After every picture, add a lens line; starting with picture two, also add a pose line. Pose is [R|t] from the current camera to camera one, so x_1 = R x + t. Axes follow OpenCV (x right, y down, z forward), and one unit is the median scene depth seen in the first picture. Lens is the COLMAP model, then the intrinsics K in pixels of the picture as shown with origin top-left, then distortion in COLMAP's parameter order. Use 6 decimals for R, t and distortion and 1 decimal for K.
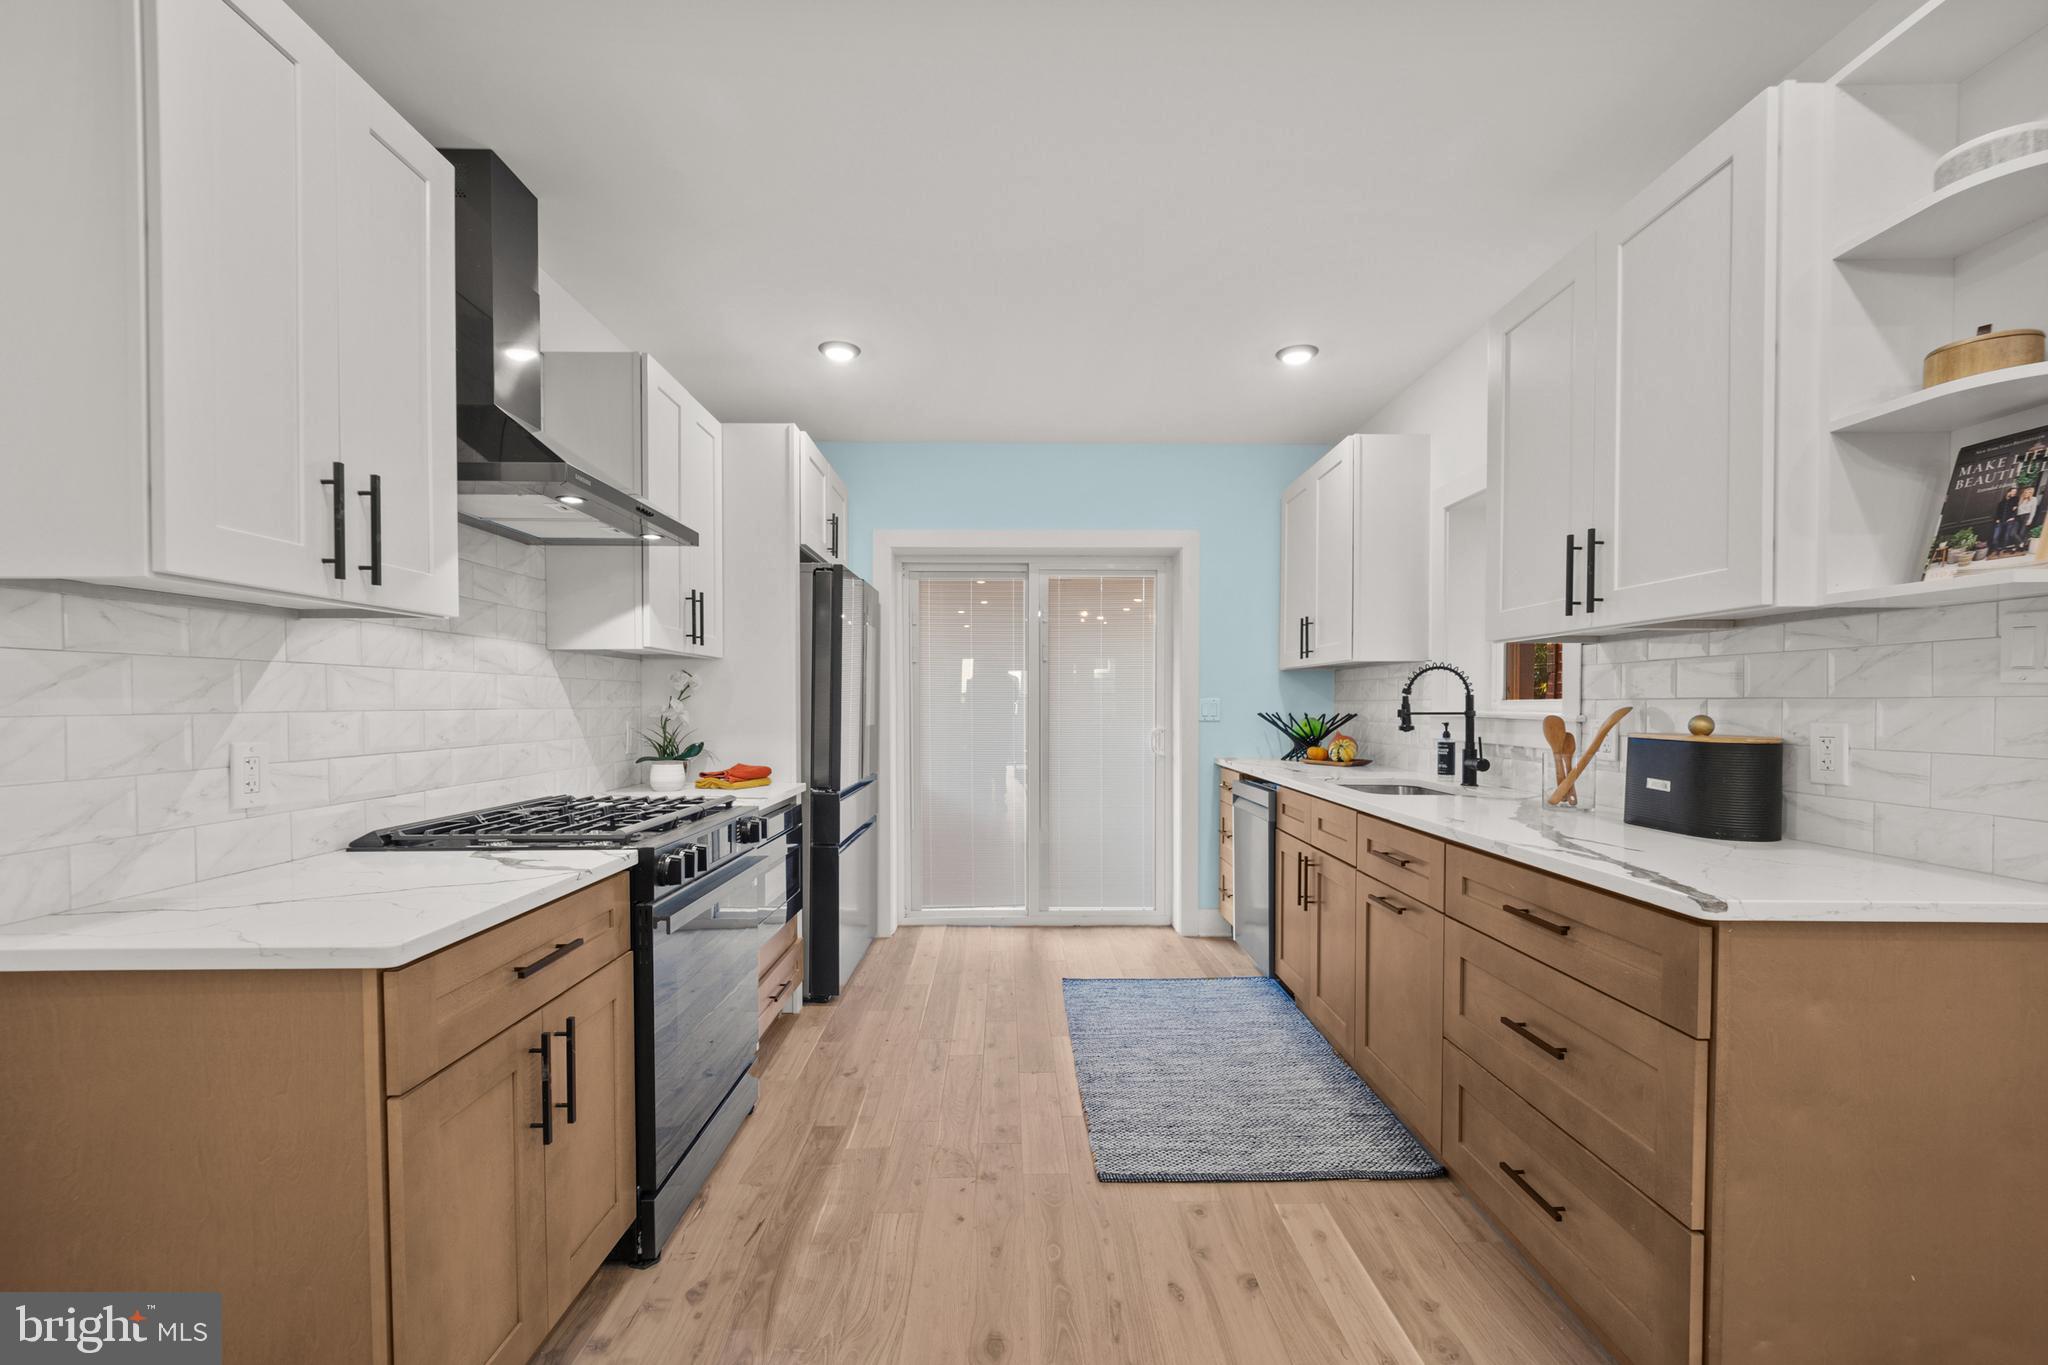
lens RADIAL K [[863.4, 0, 1024.9], [0, 863.4, 695.4], [0, 0, 1]] dist [0.001487, -0.000084]
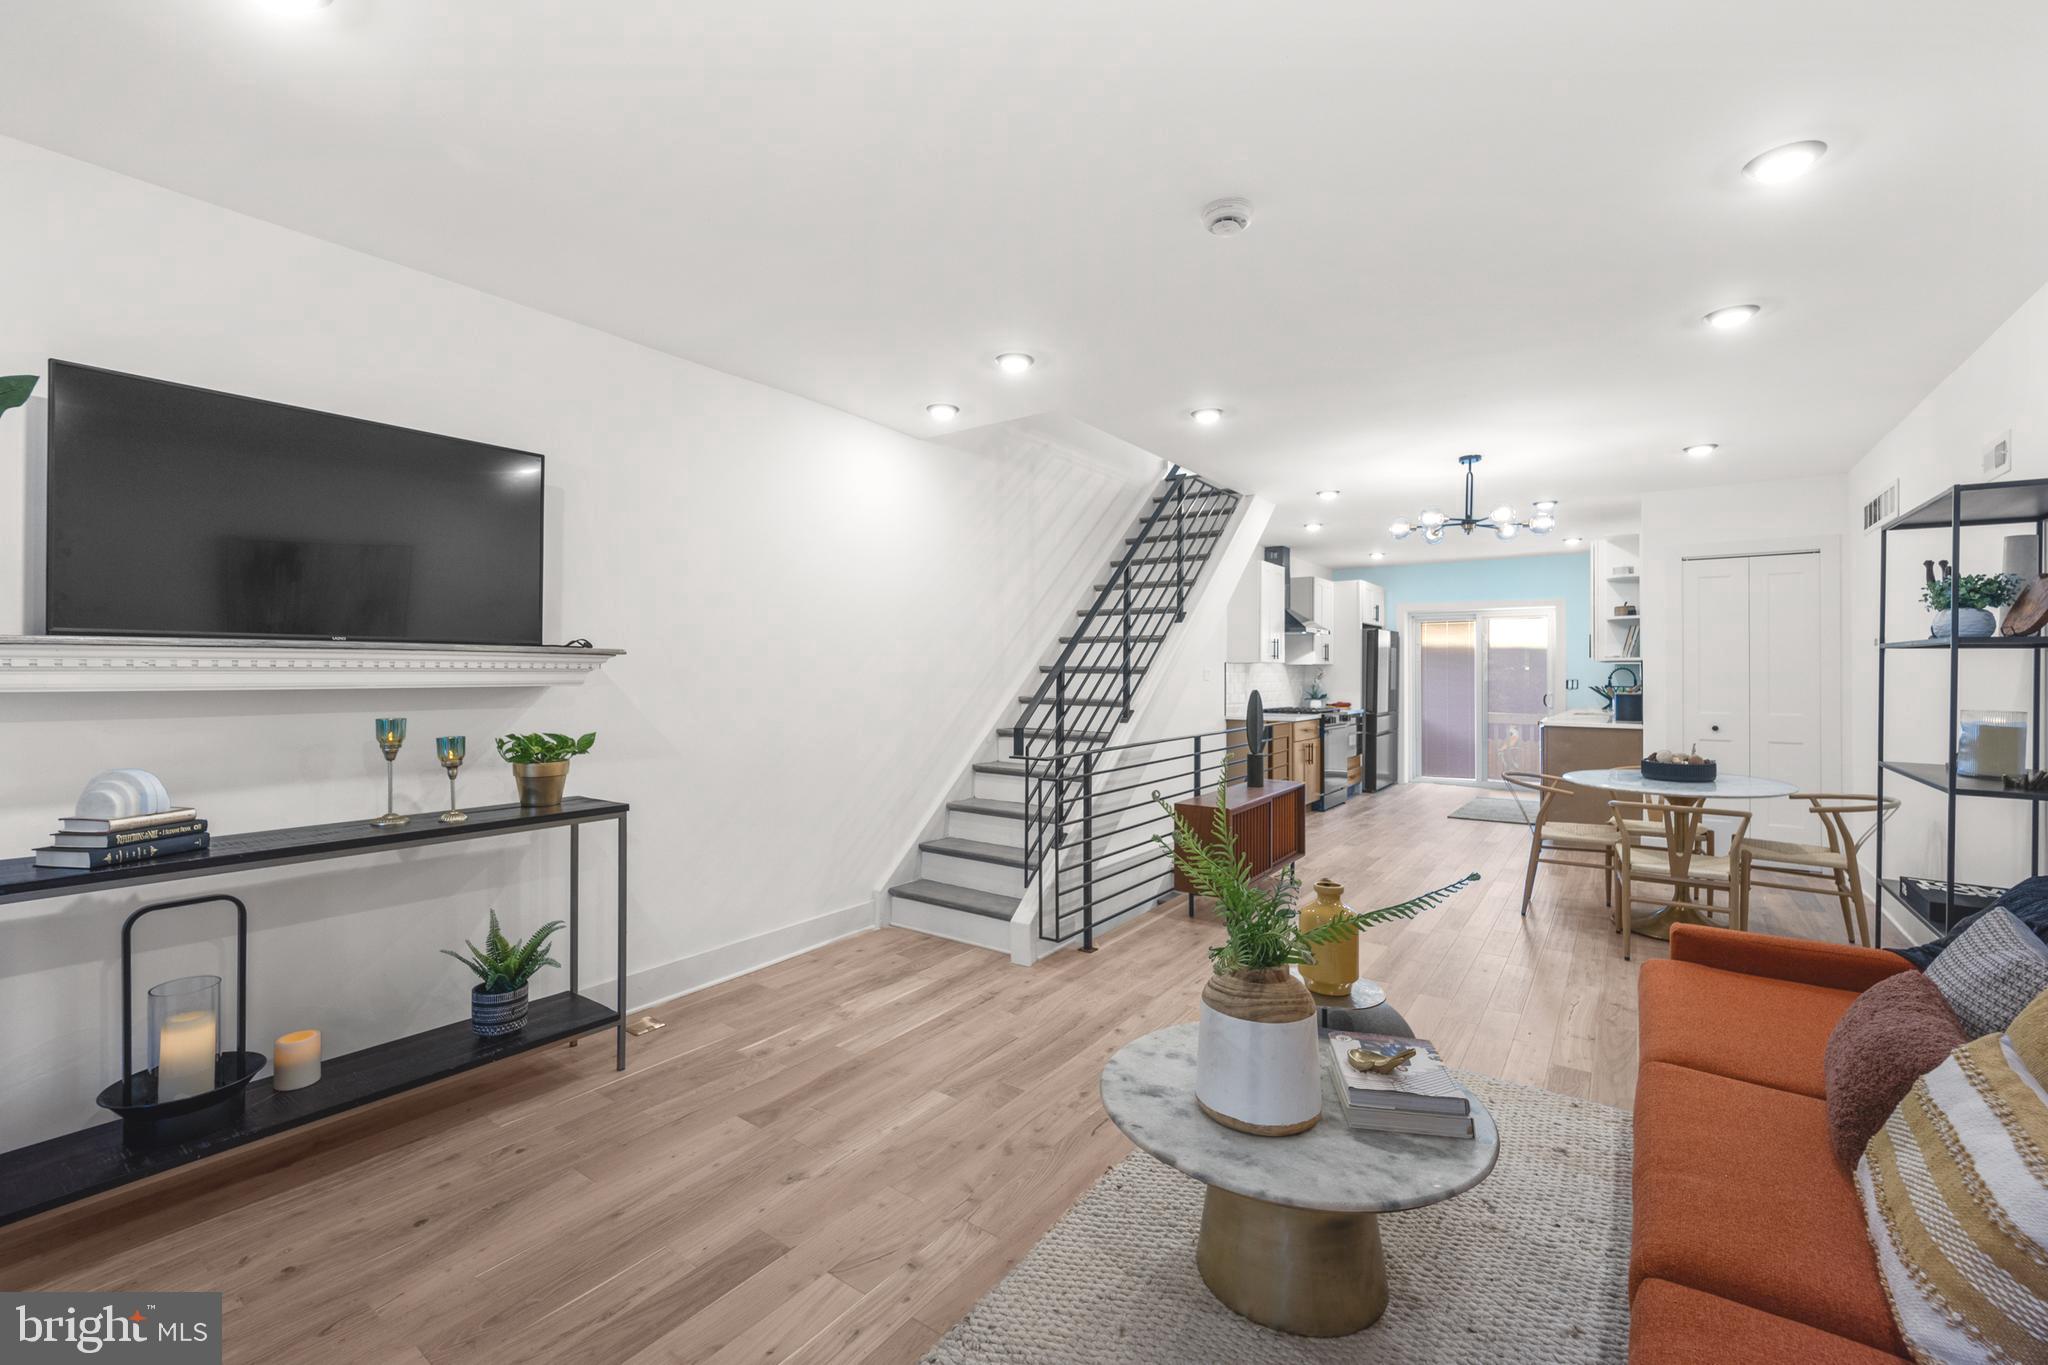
lens RADIAL K [[863.4, 0, 1019.9], [0, 863.4, 674.5], [0, 0, 1]] dist [0.001487, -0.000084]
pose [[0.805804, 0.006859, -0.592143, 0.521588], [-0.002862, 0.999966, 0.007689, -0.029751], [0.592175, -0.004501, 0.805796, -1.976170]]
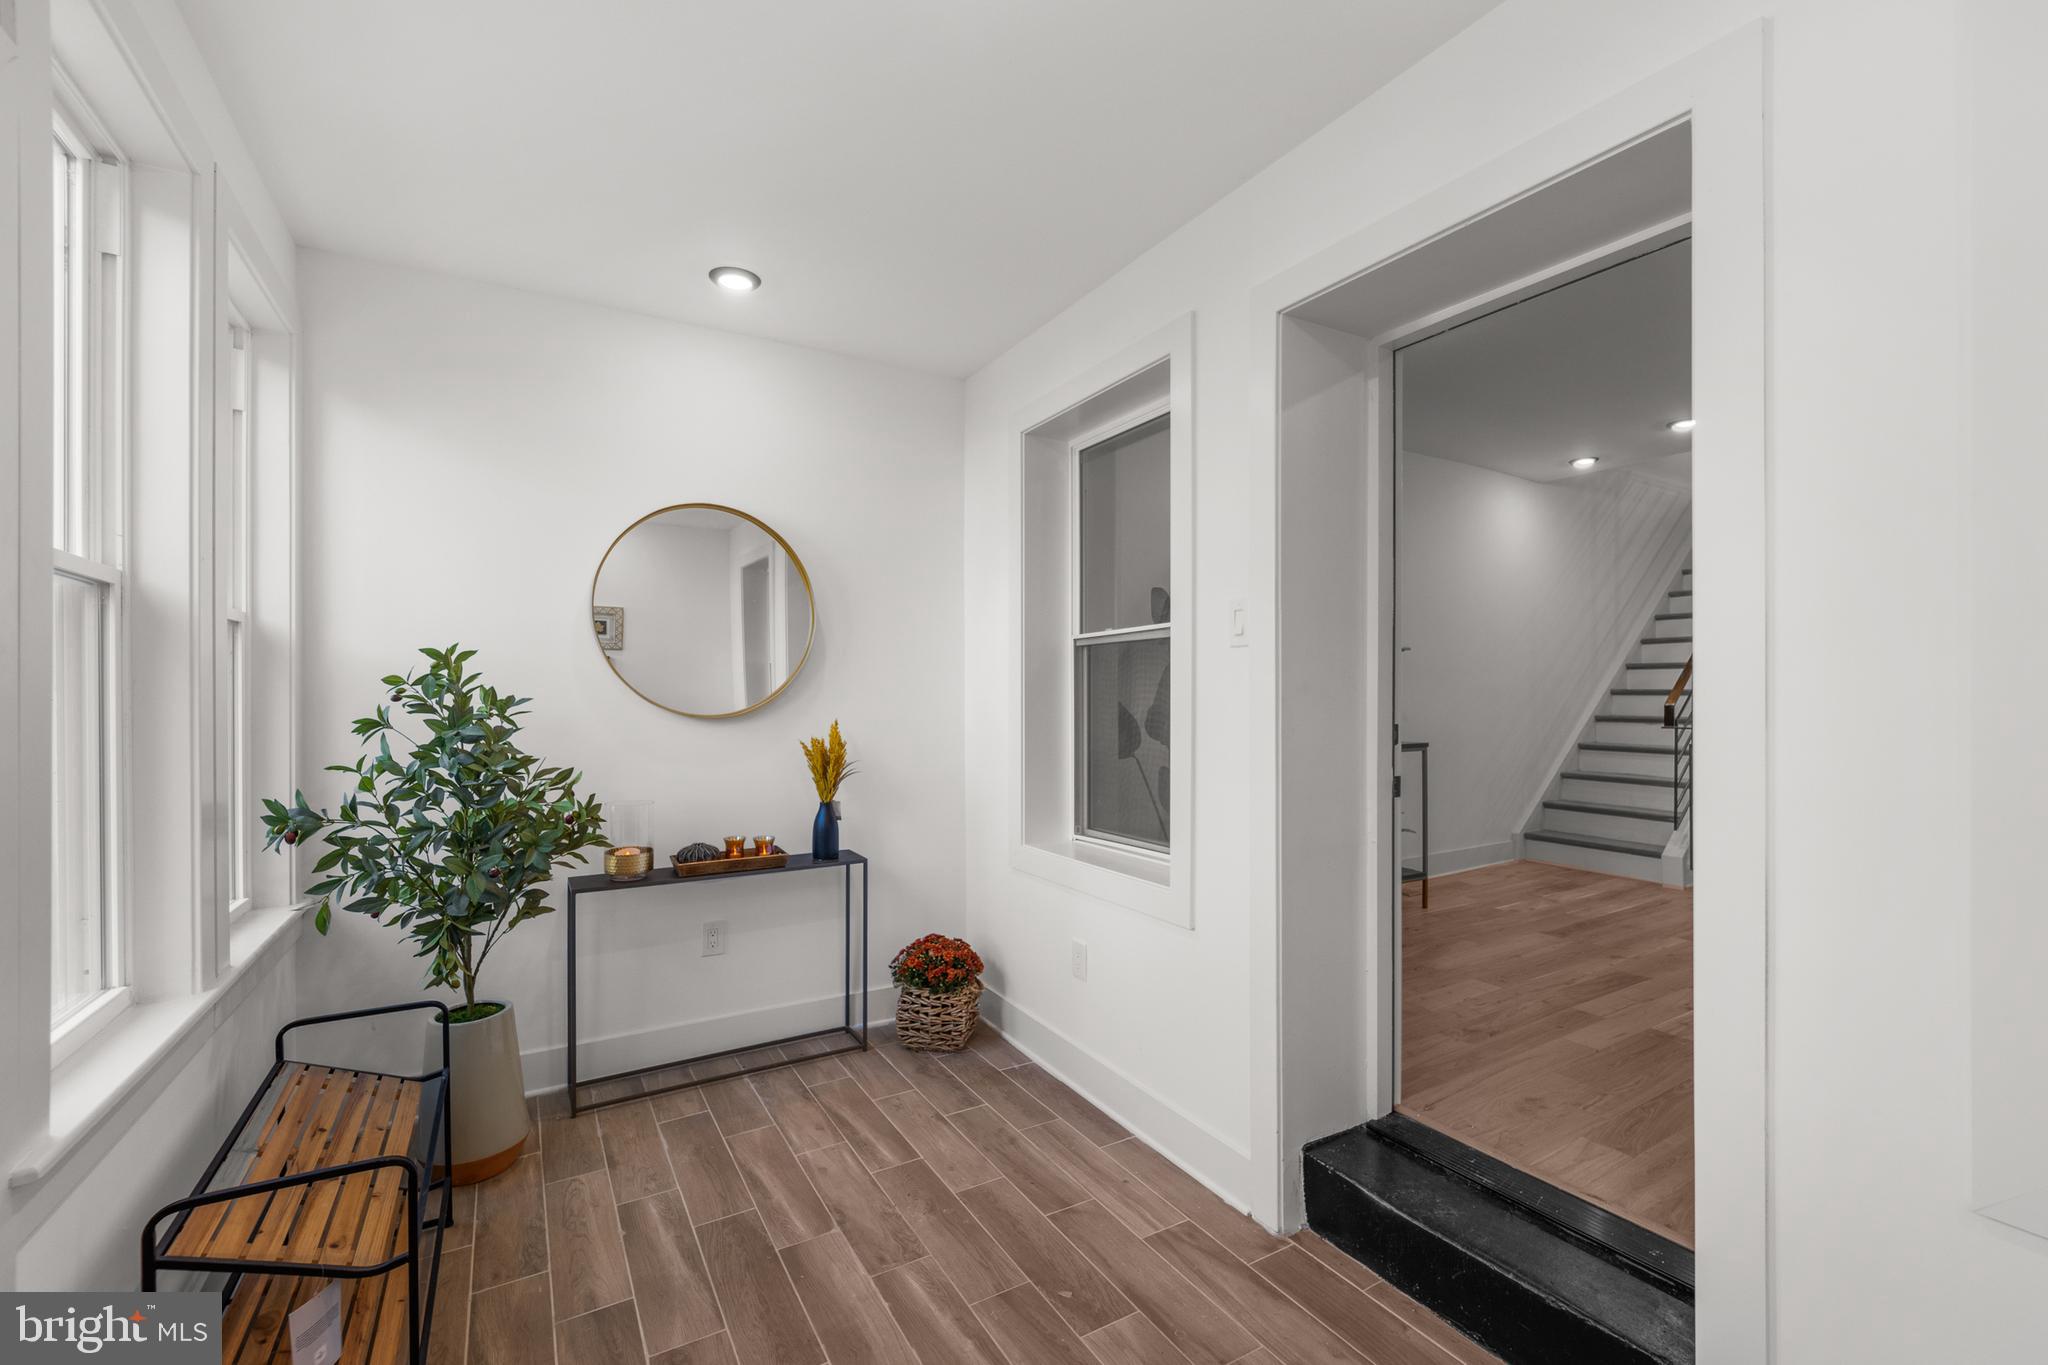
lens RADIAL K [[863.4, 0, 1025.6], [0, 863.4, 689.8], [0, 0, 1]] dist [0.001487, -0.000084]
pose [[0.497041, 0.007848, -0.867691, 0.786393], [-0.000982, 0.999964, 0.008482, 0.189645], [0.867726, -0.003364, 0.497031, -6.052172]]
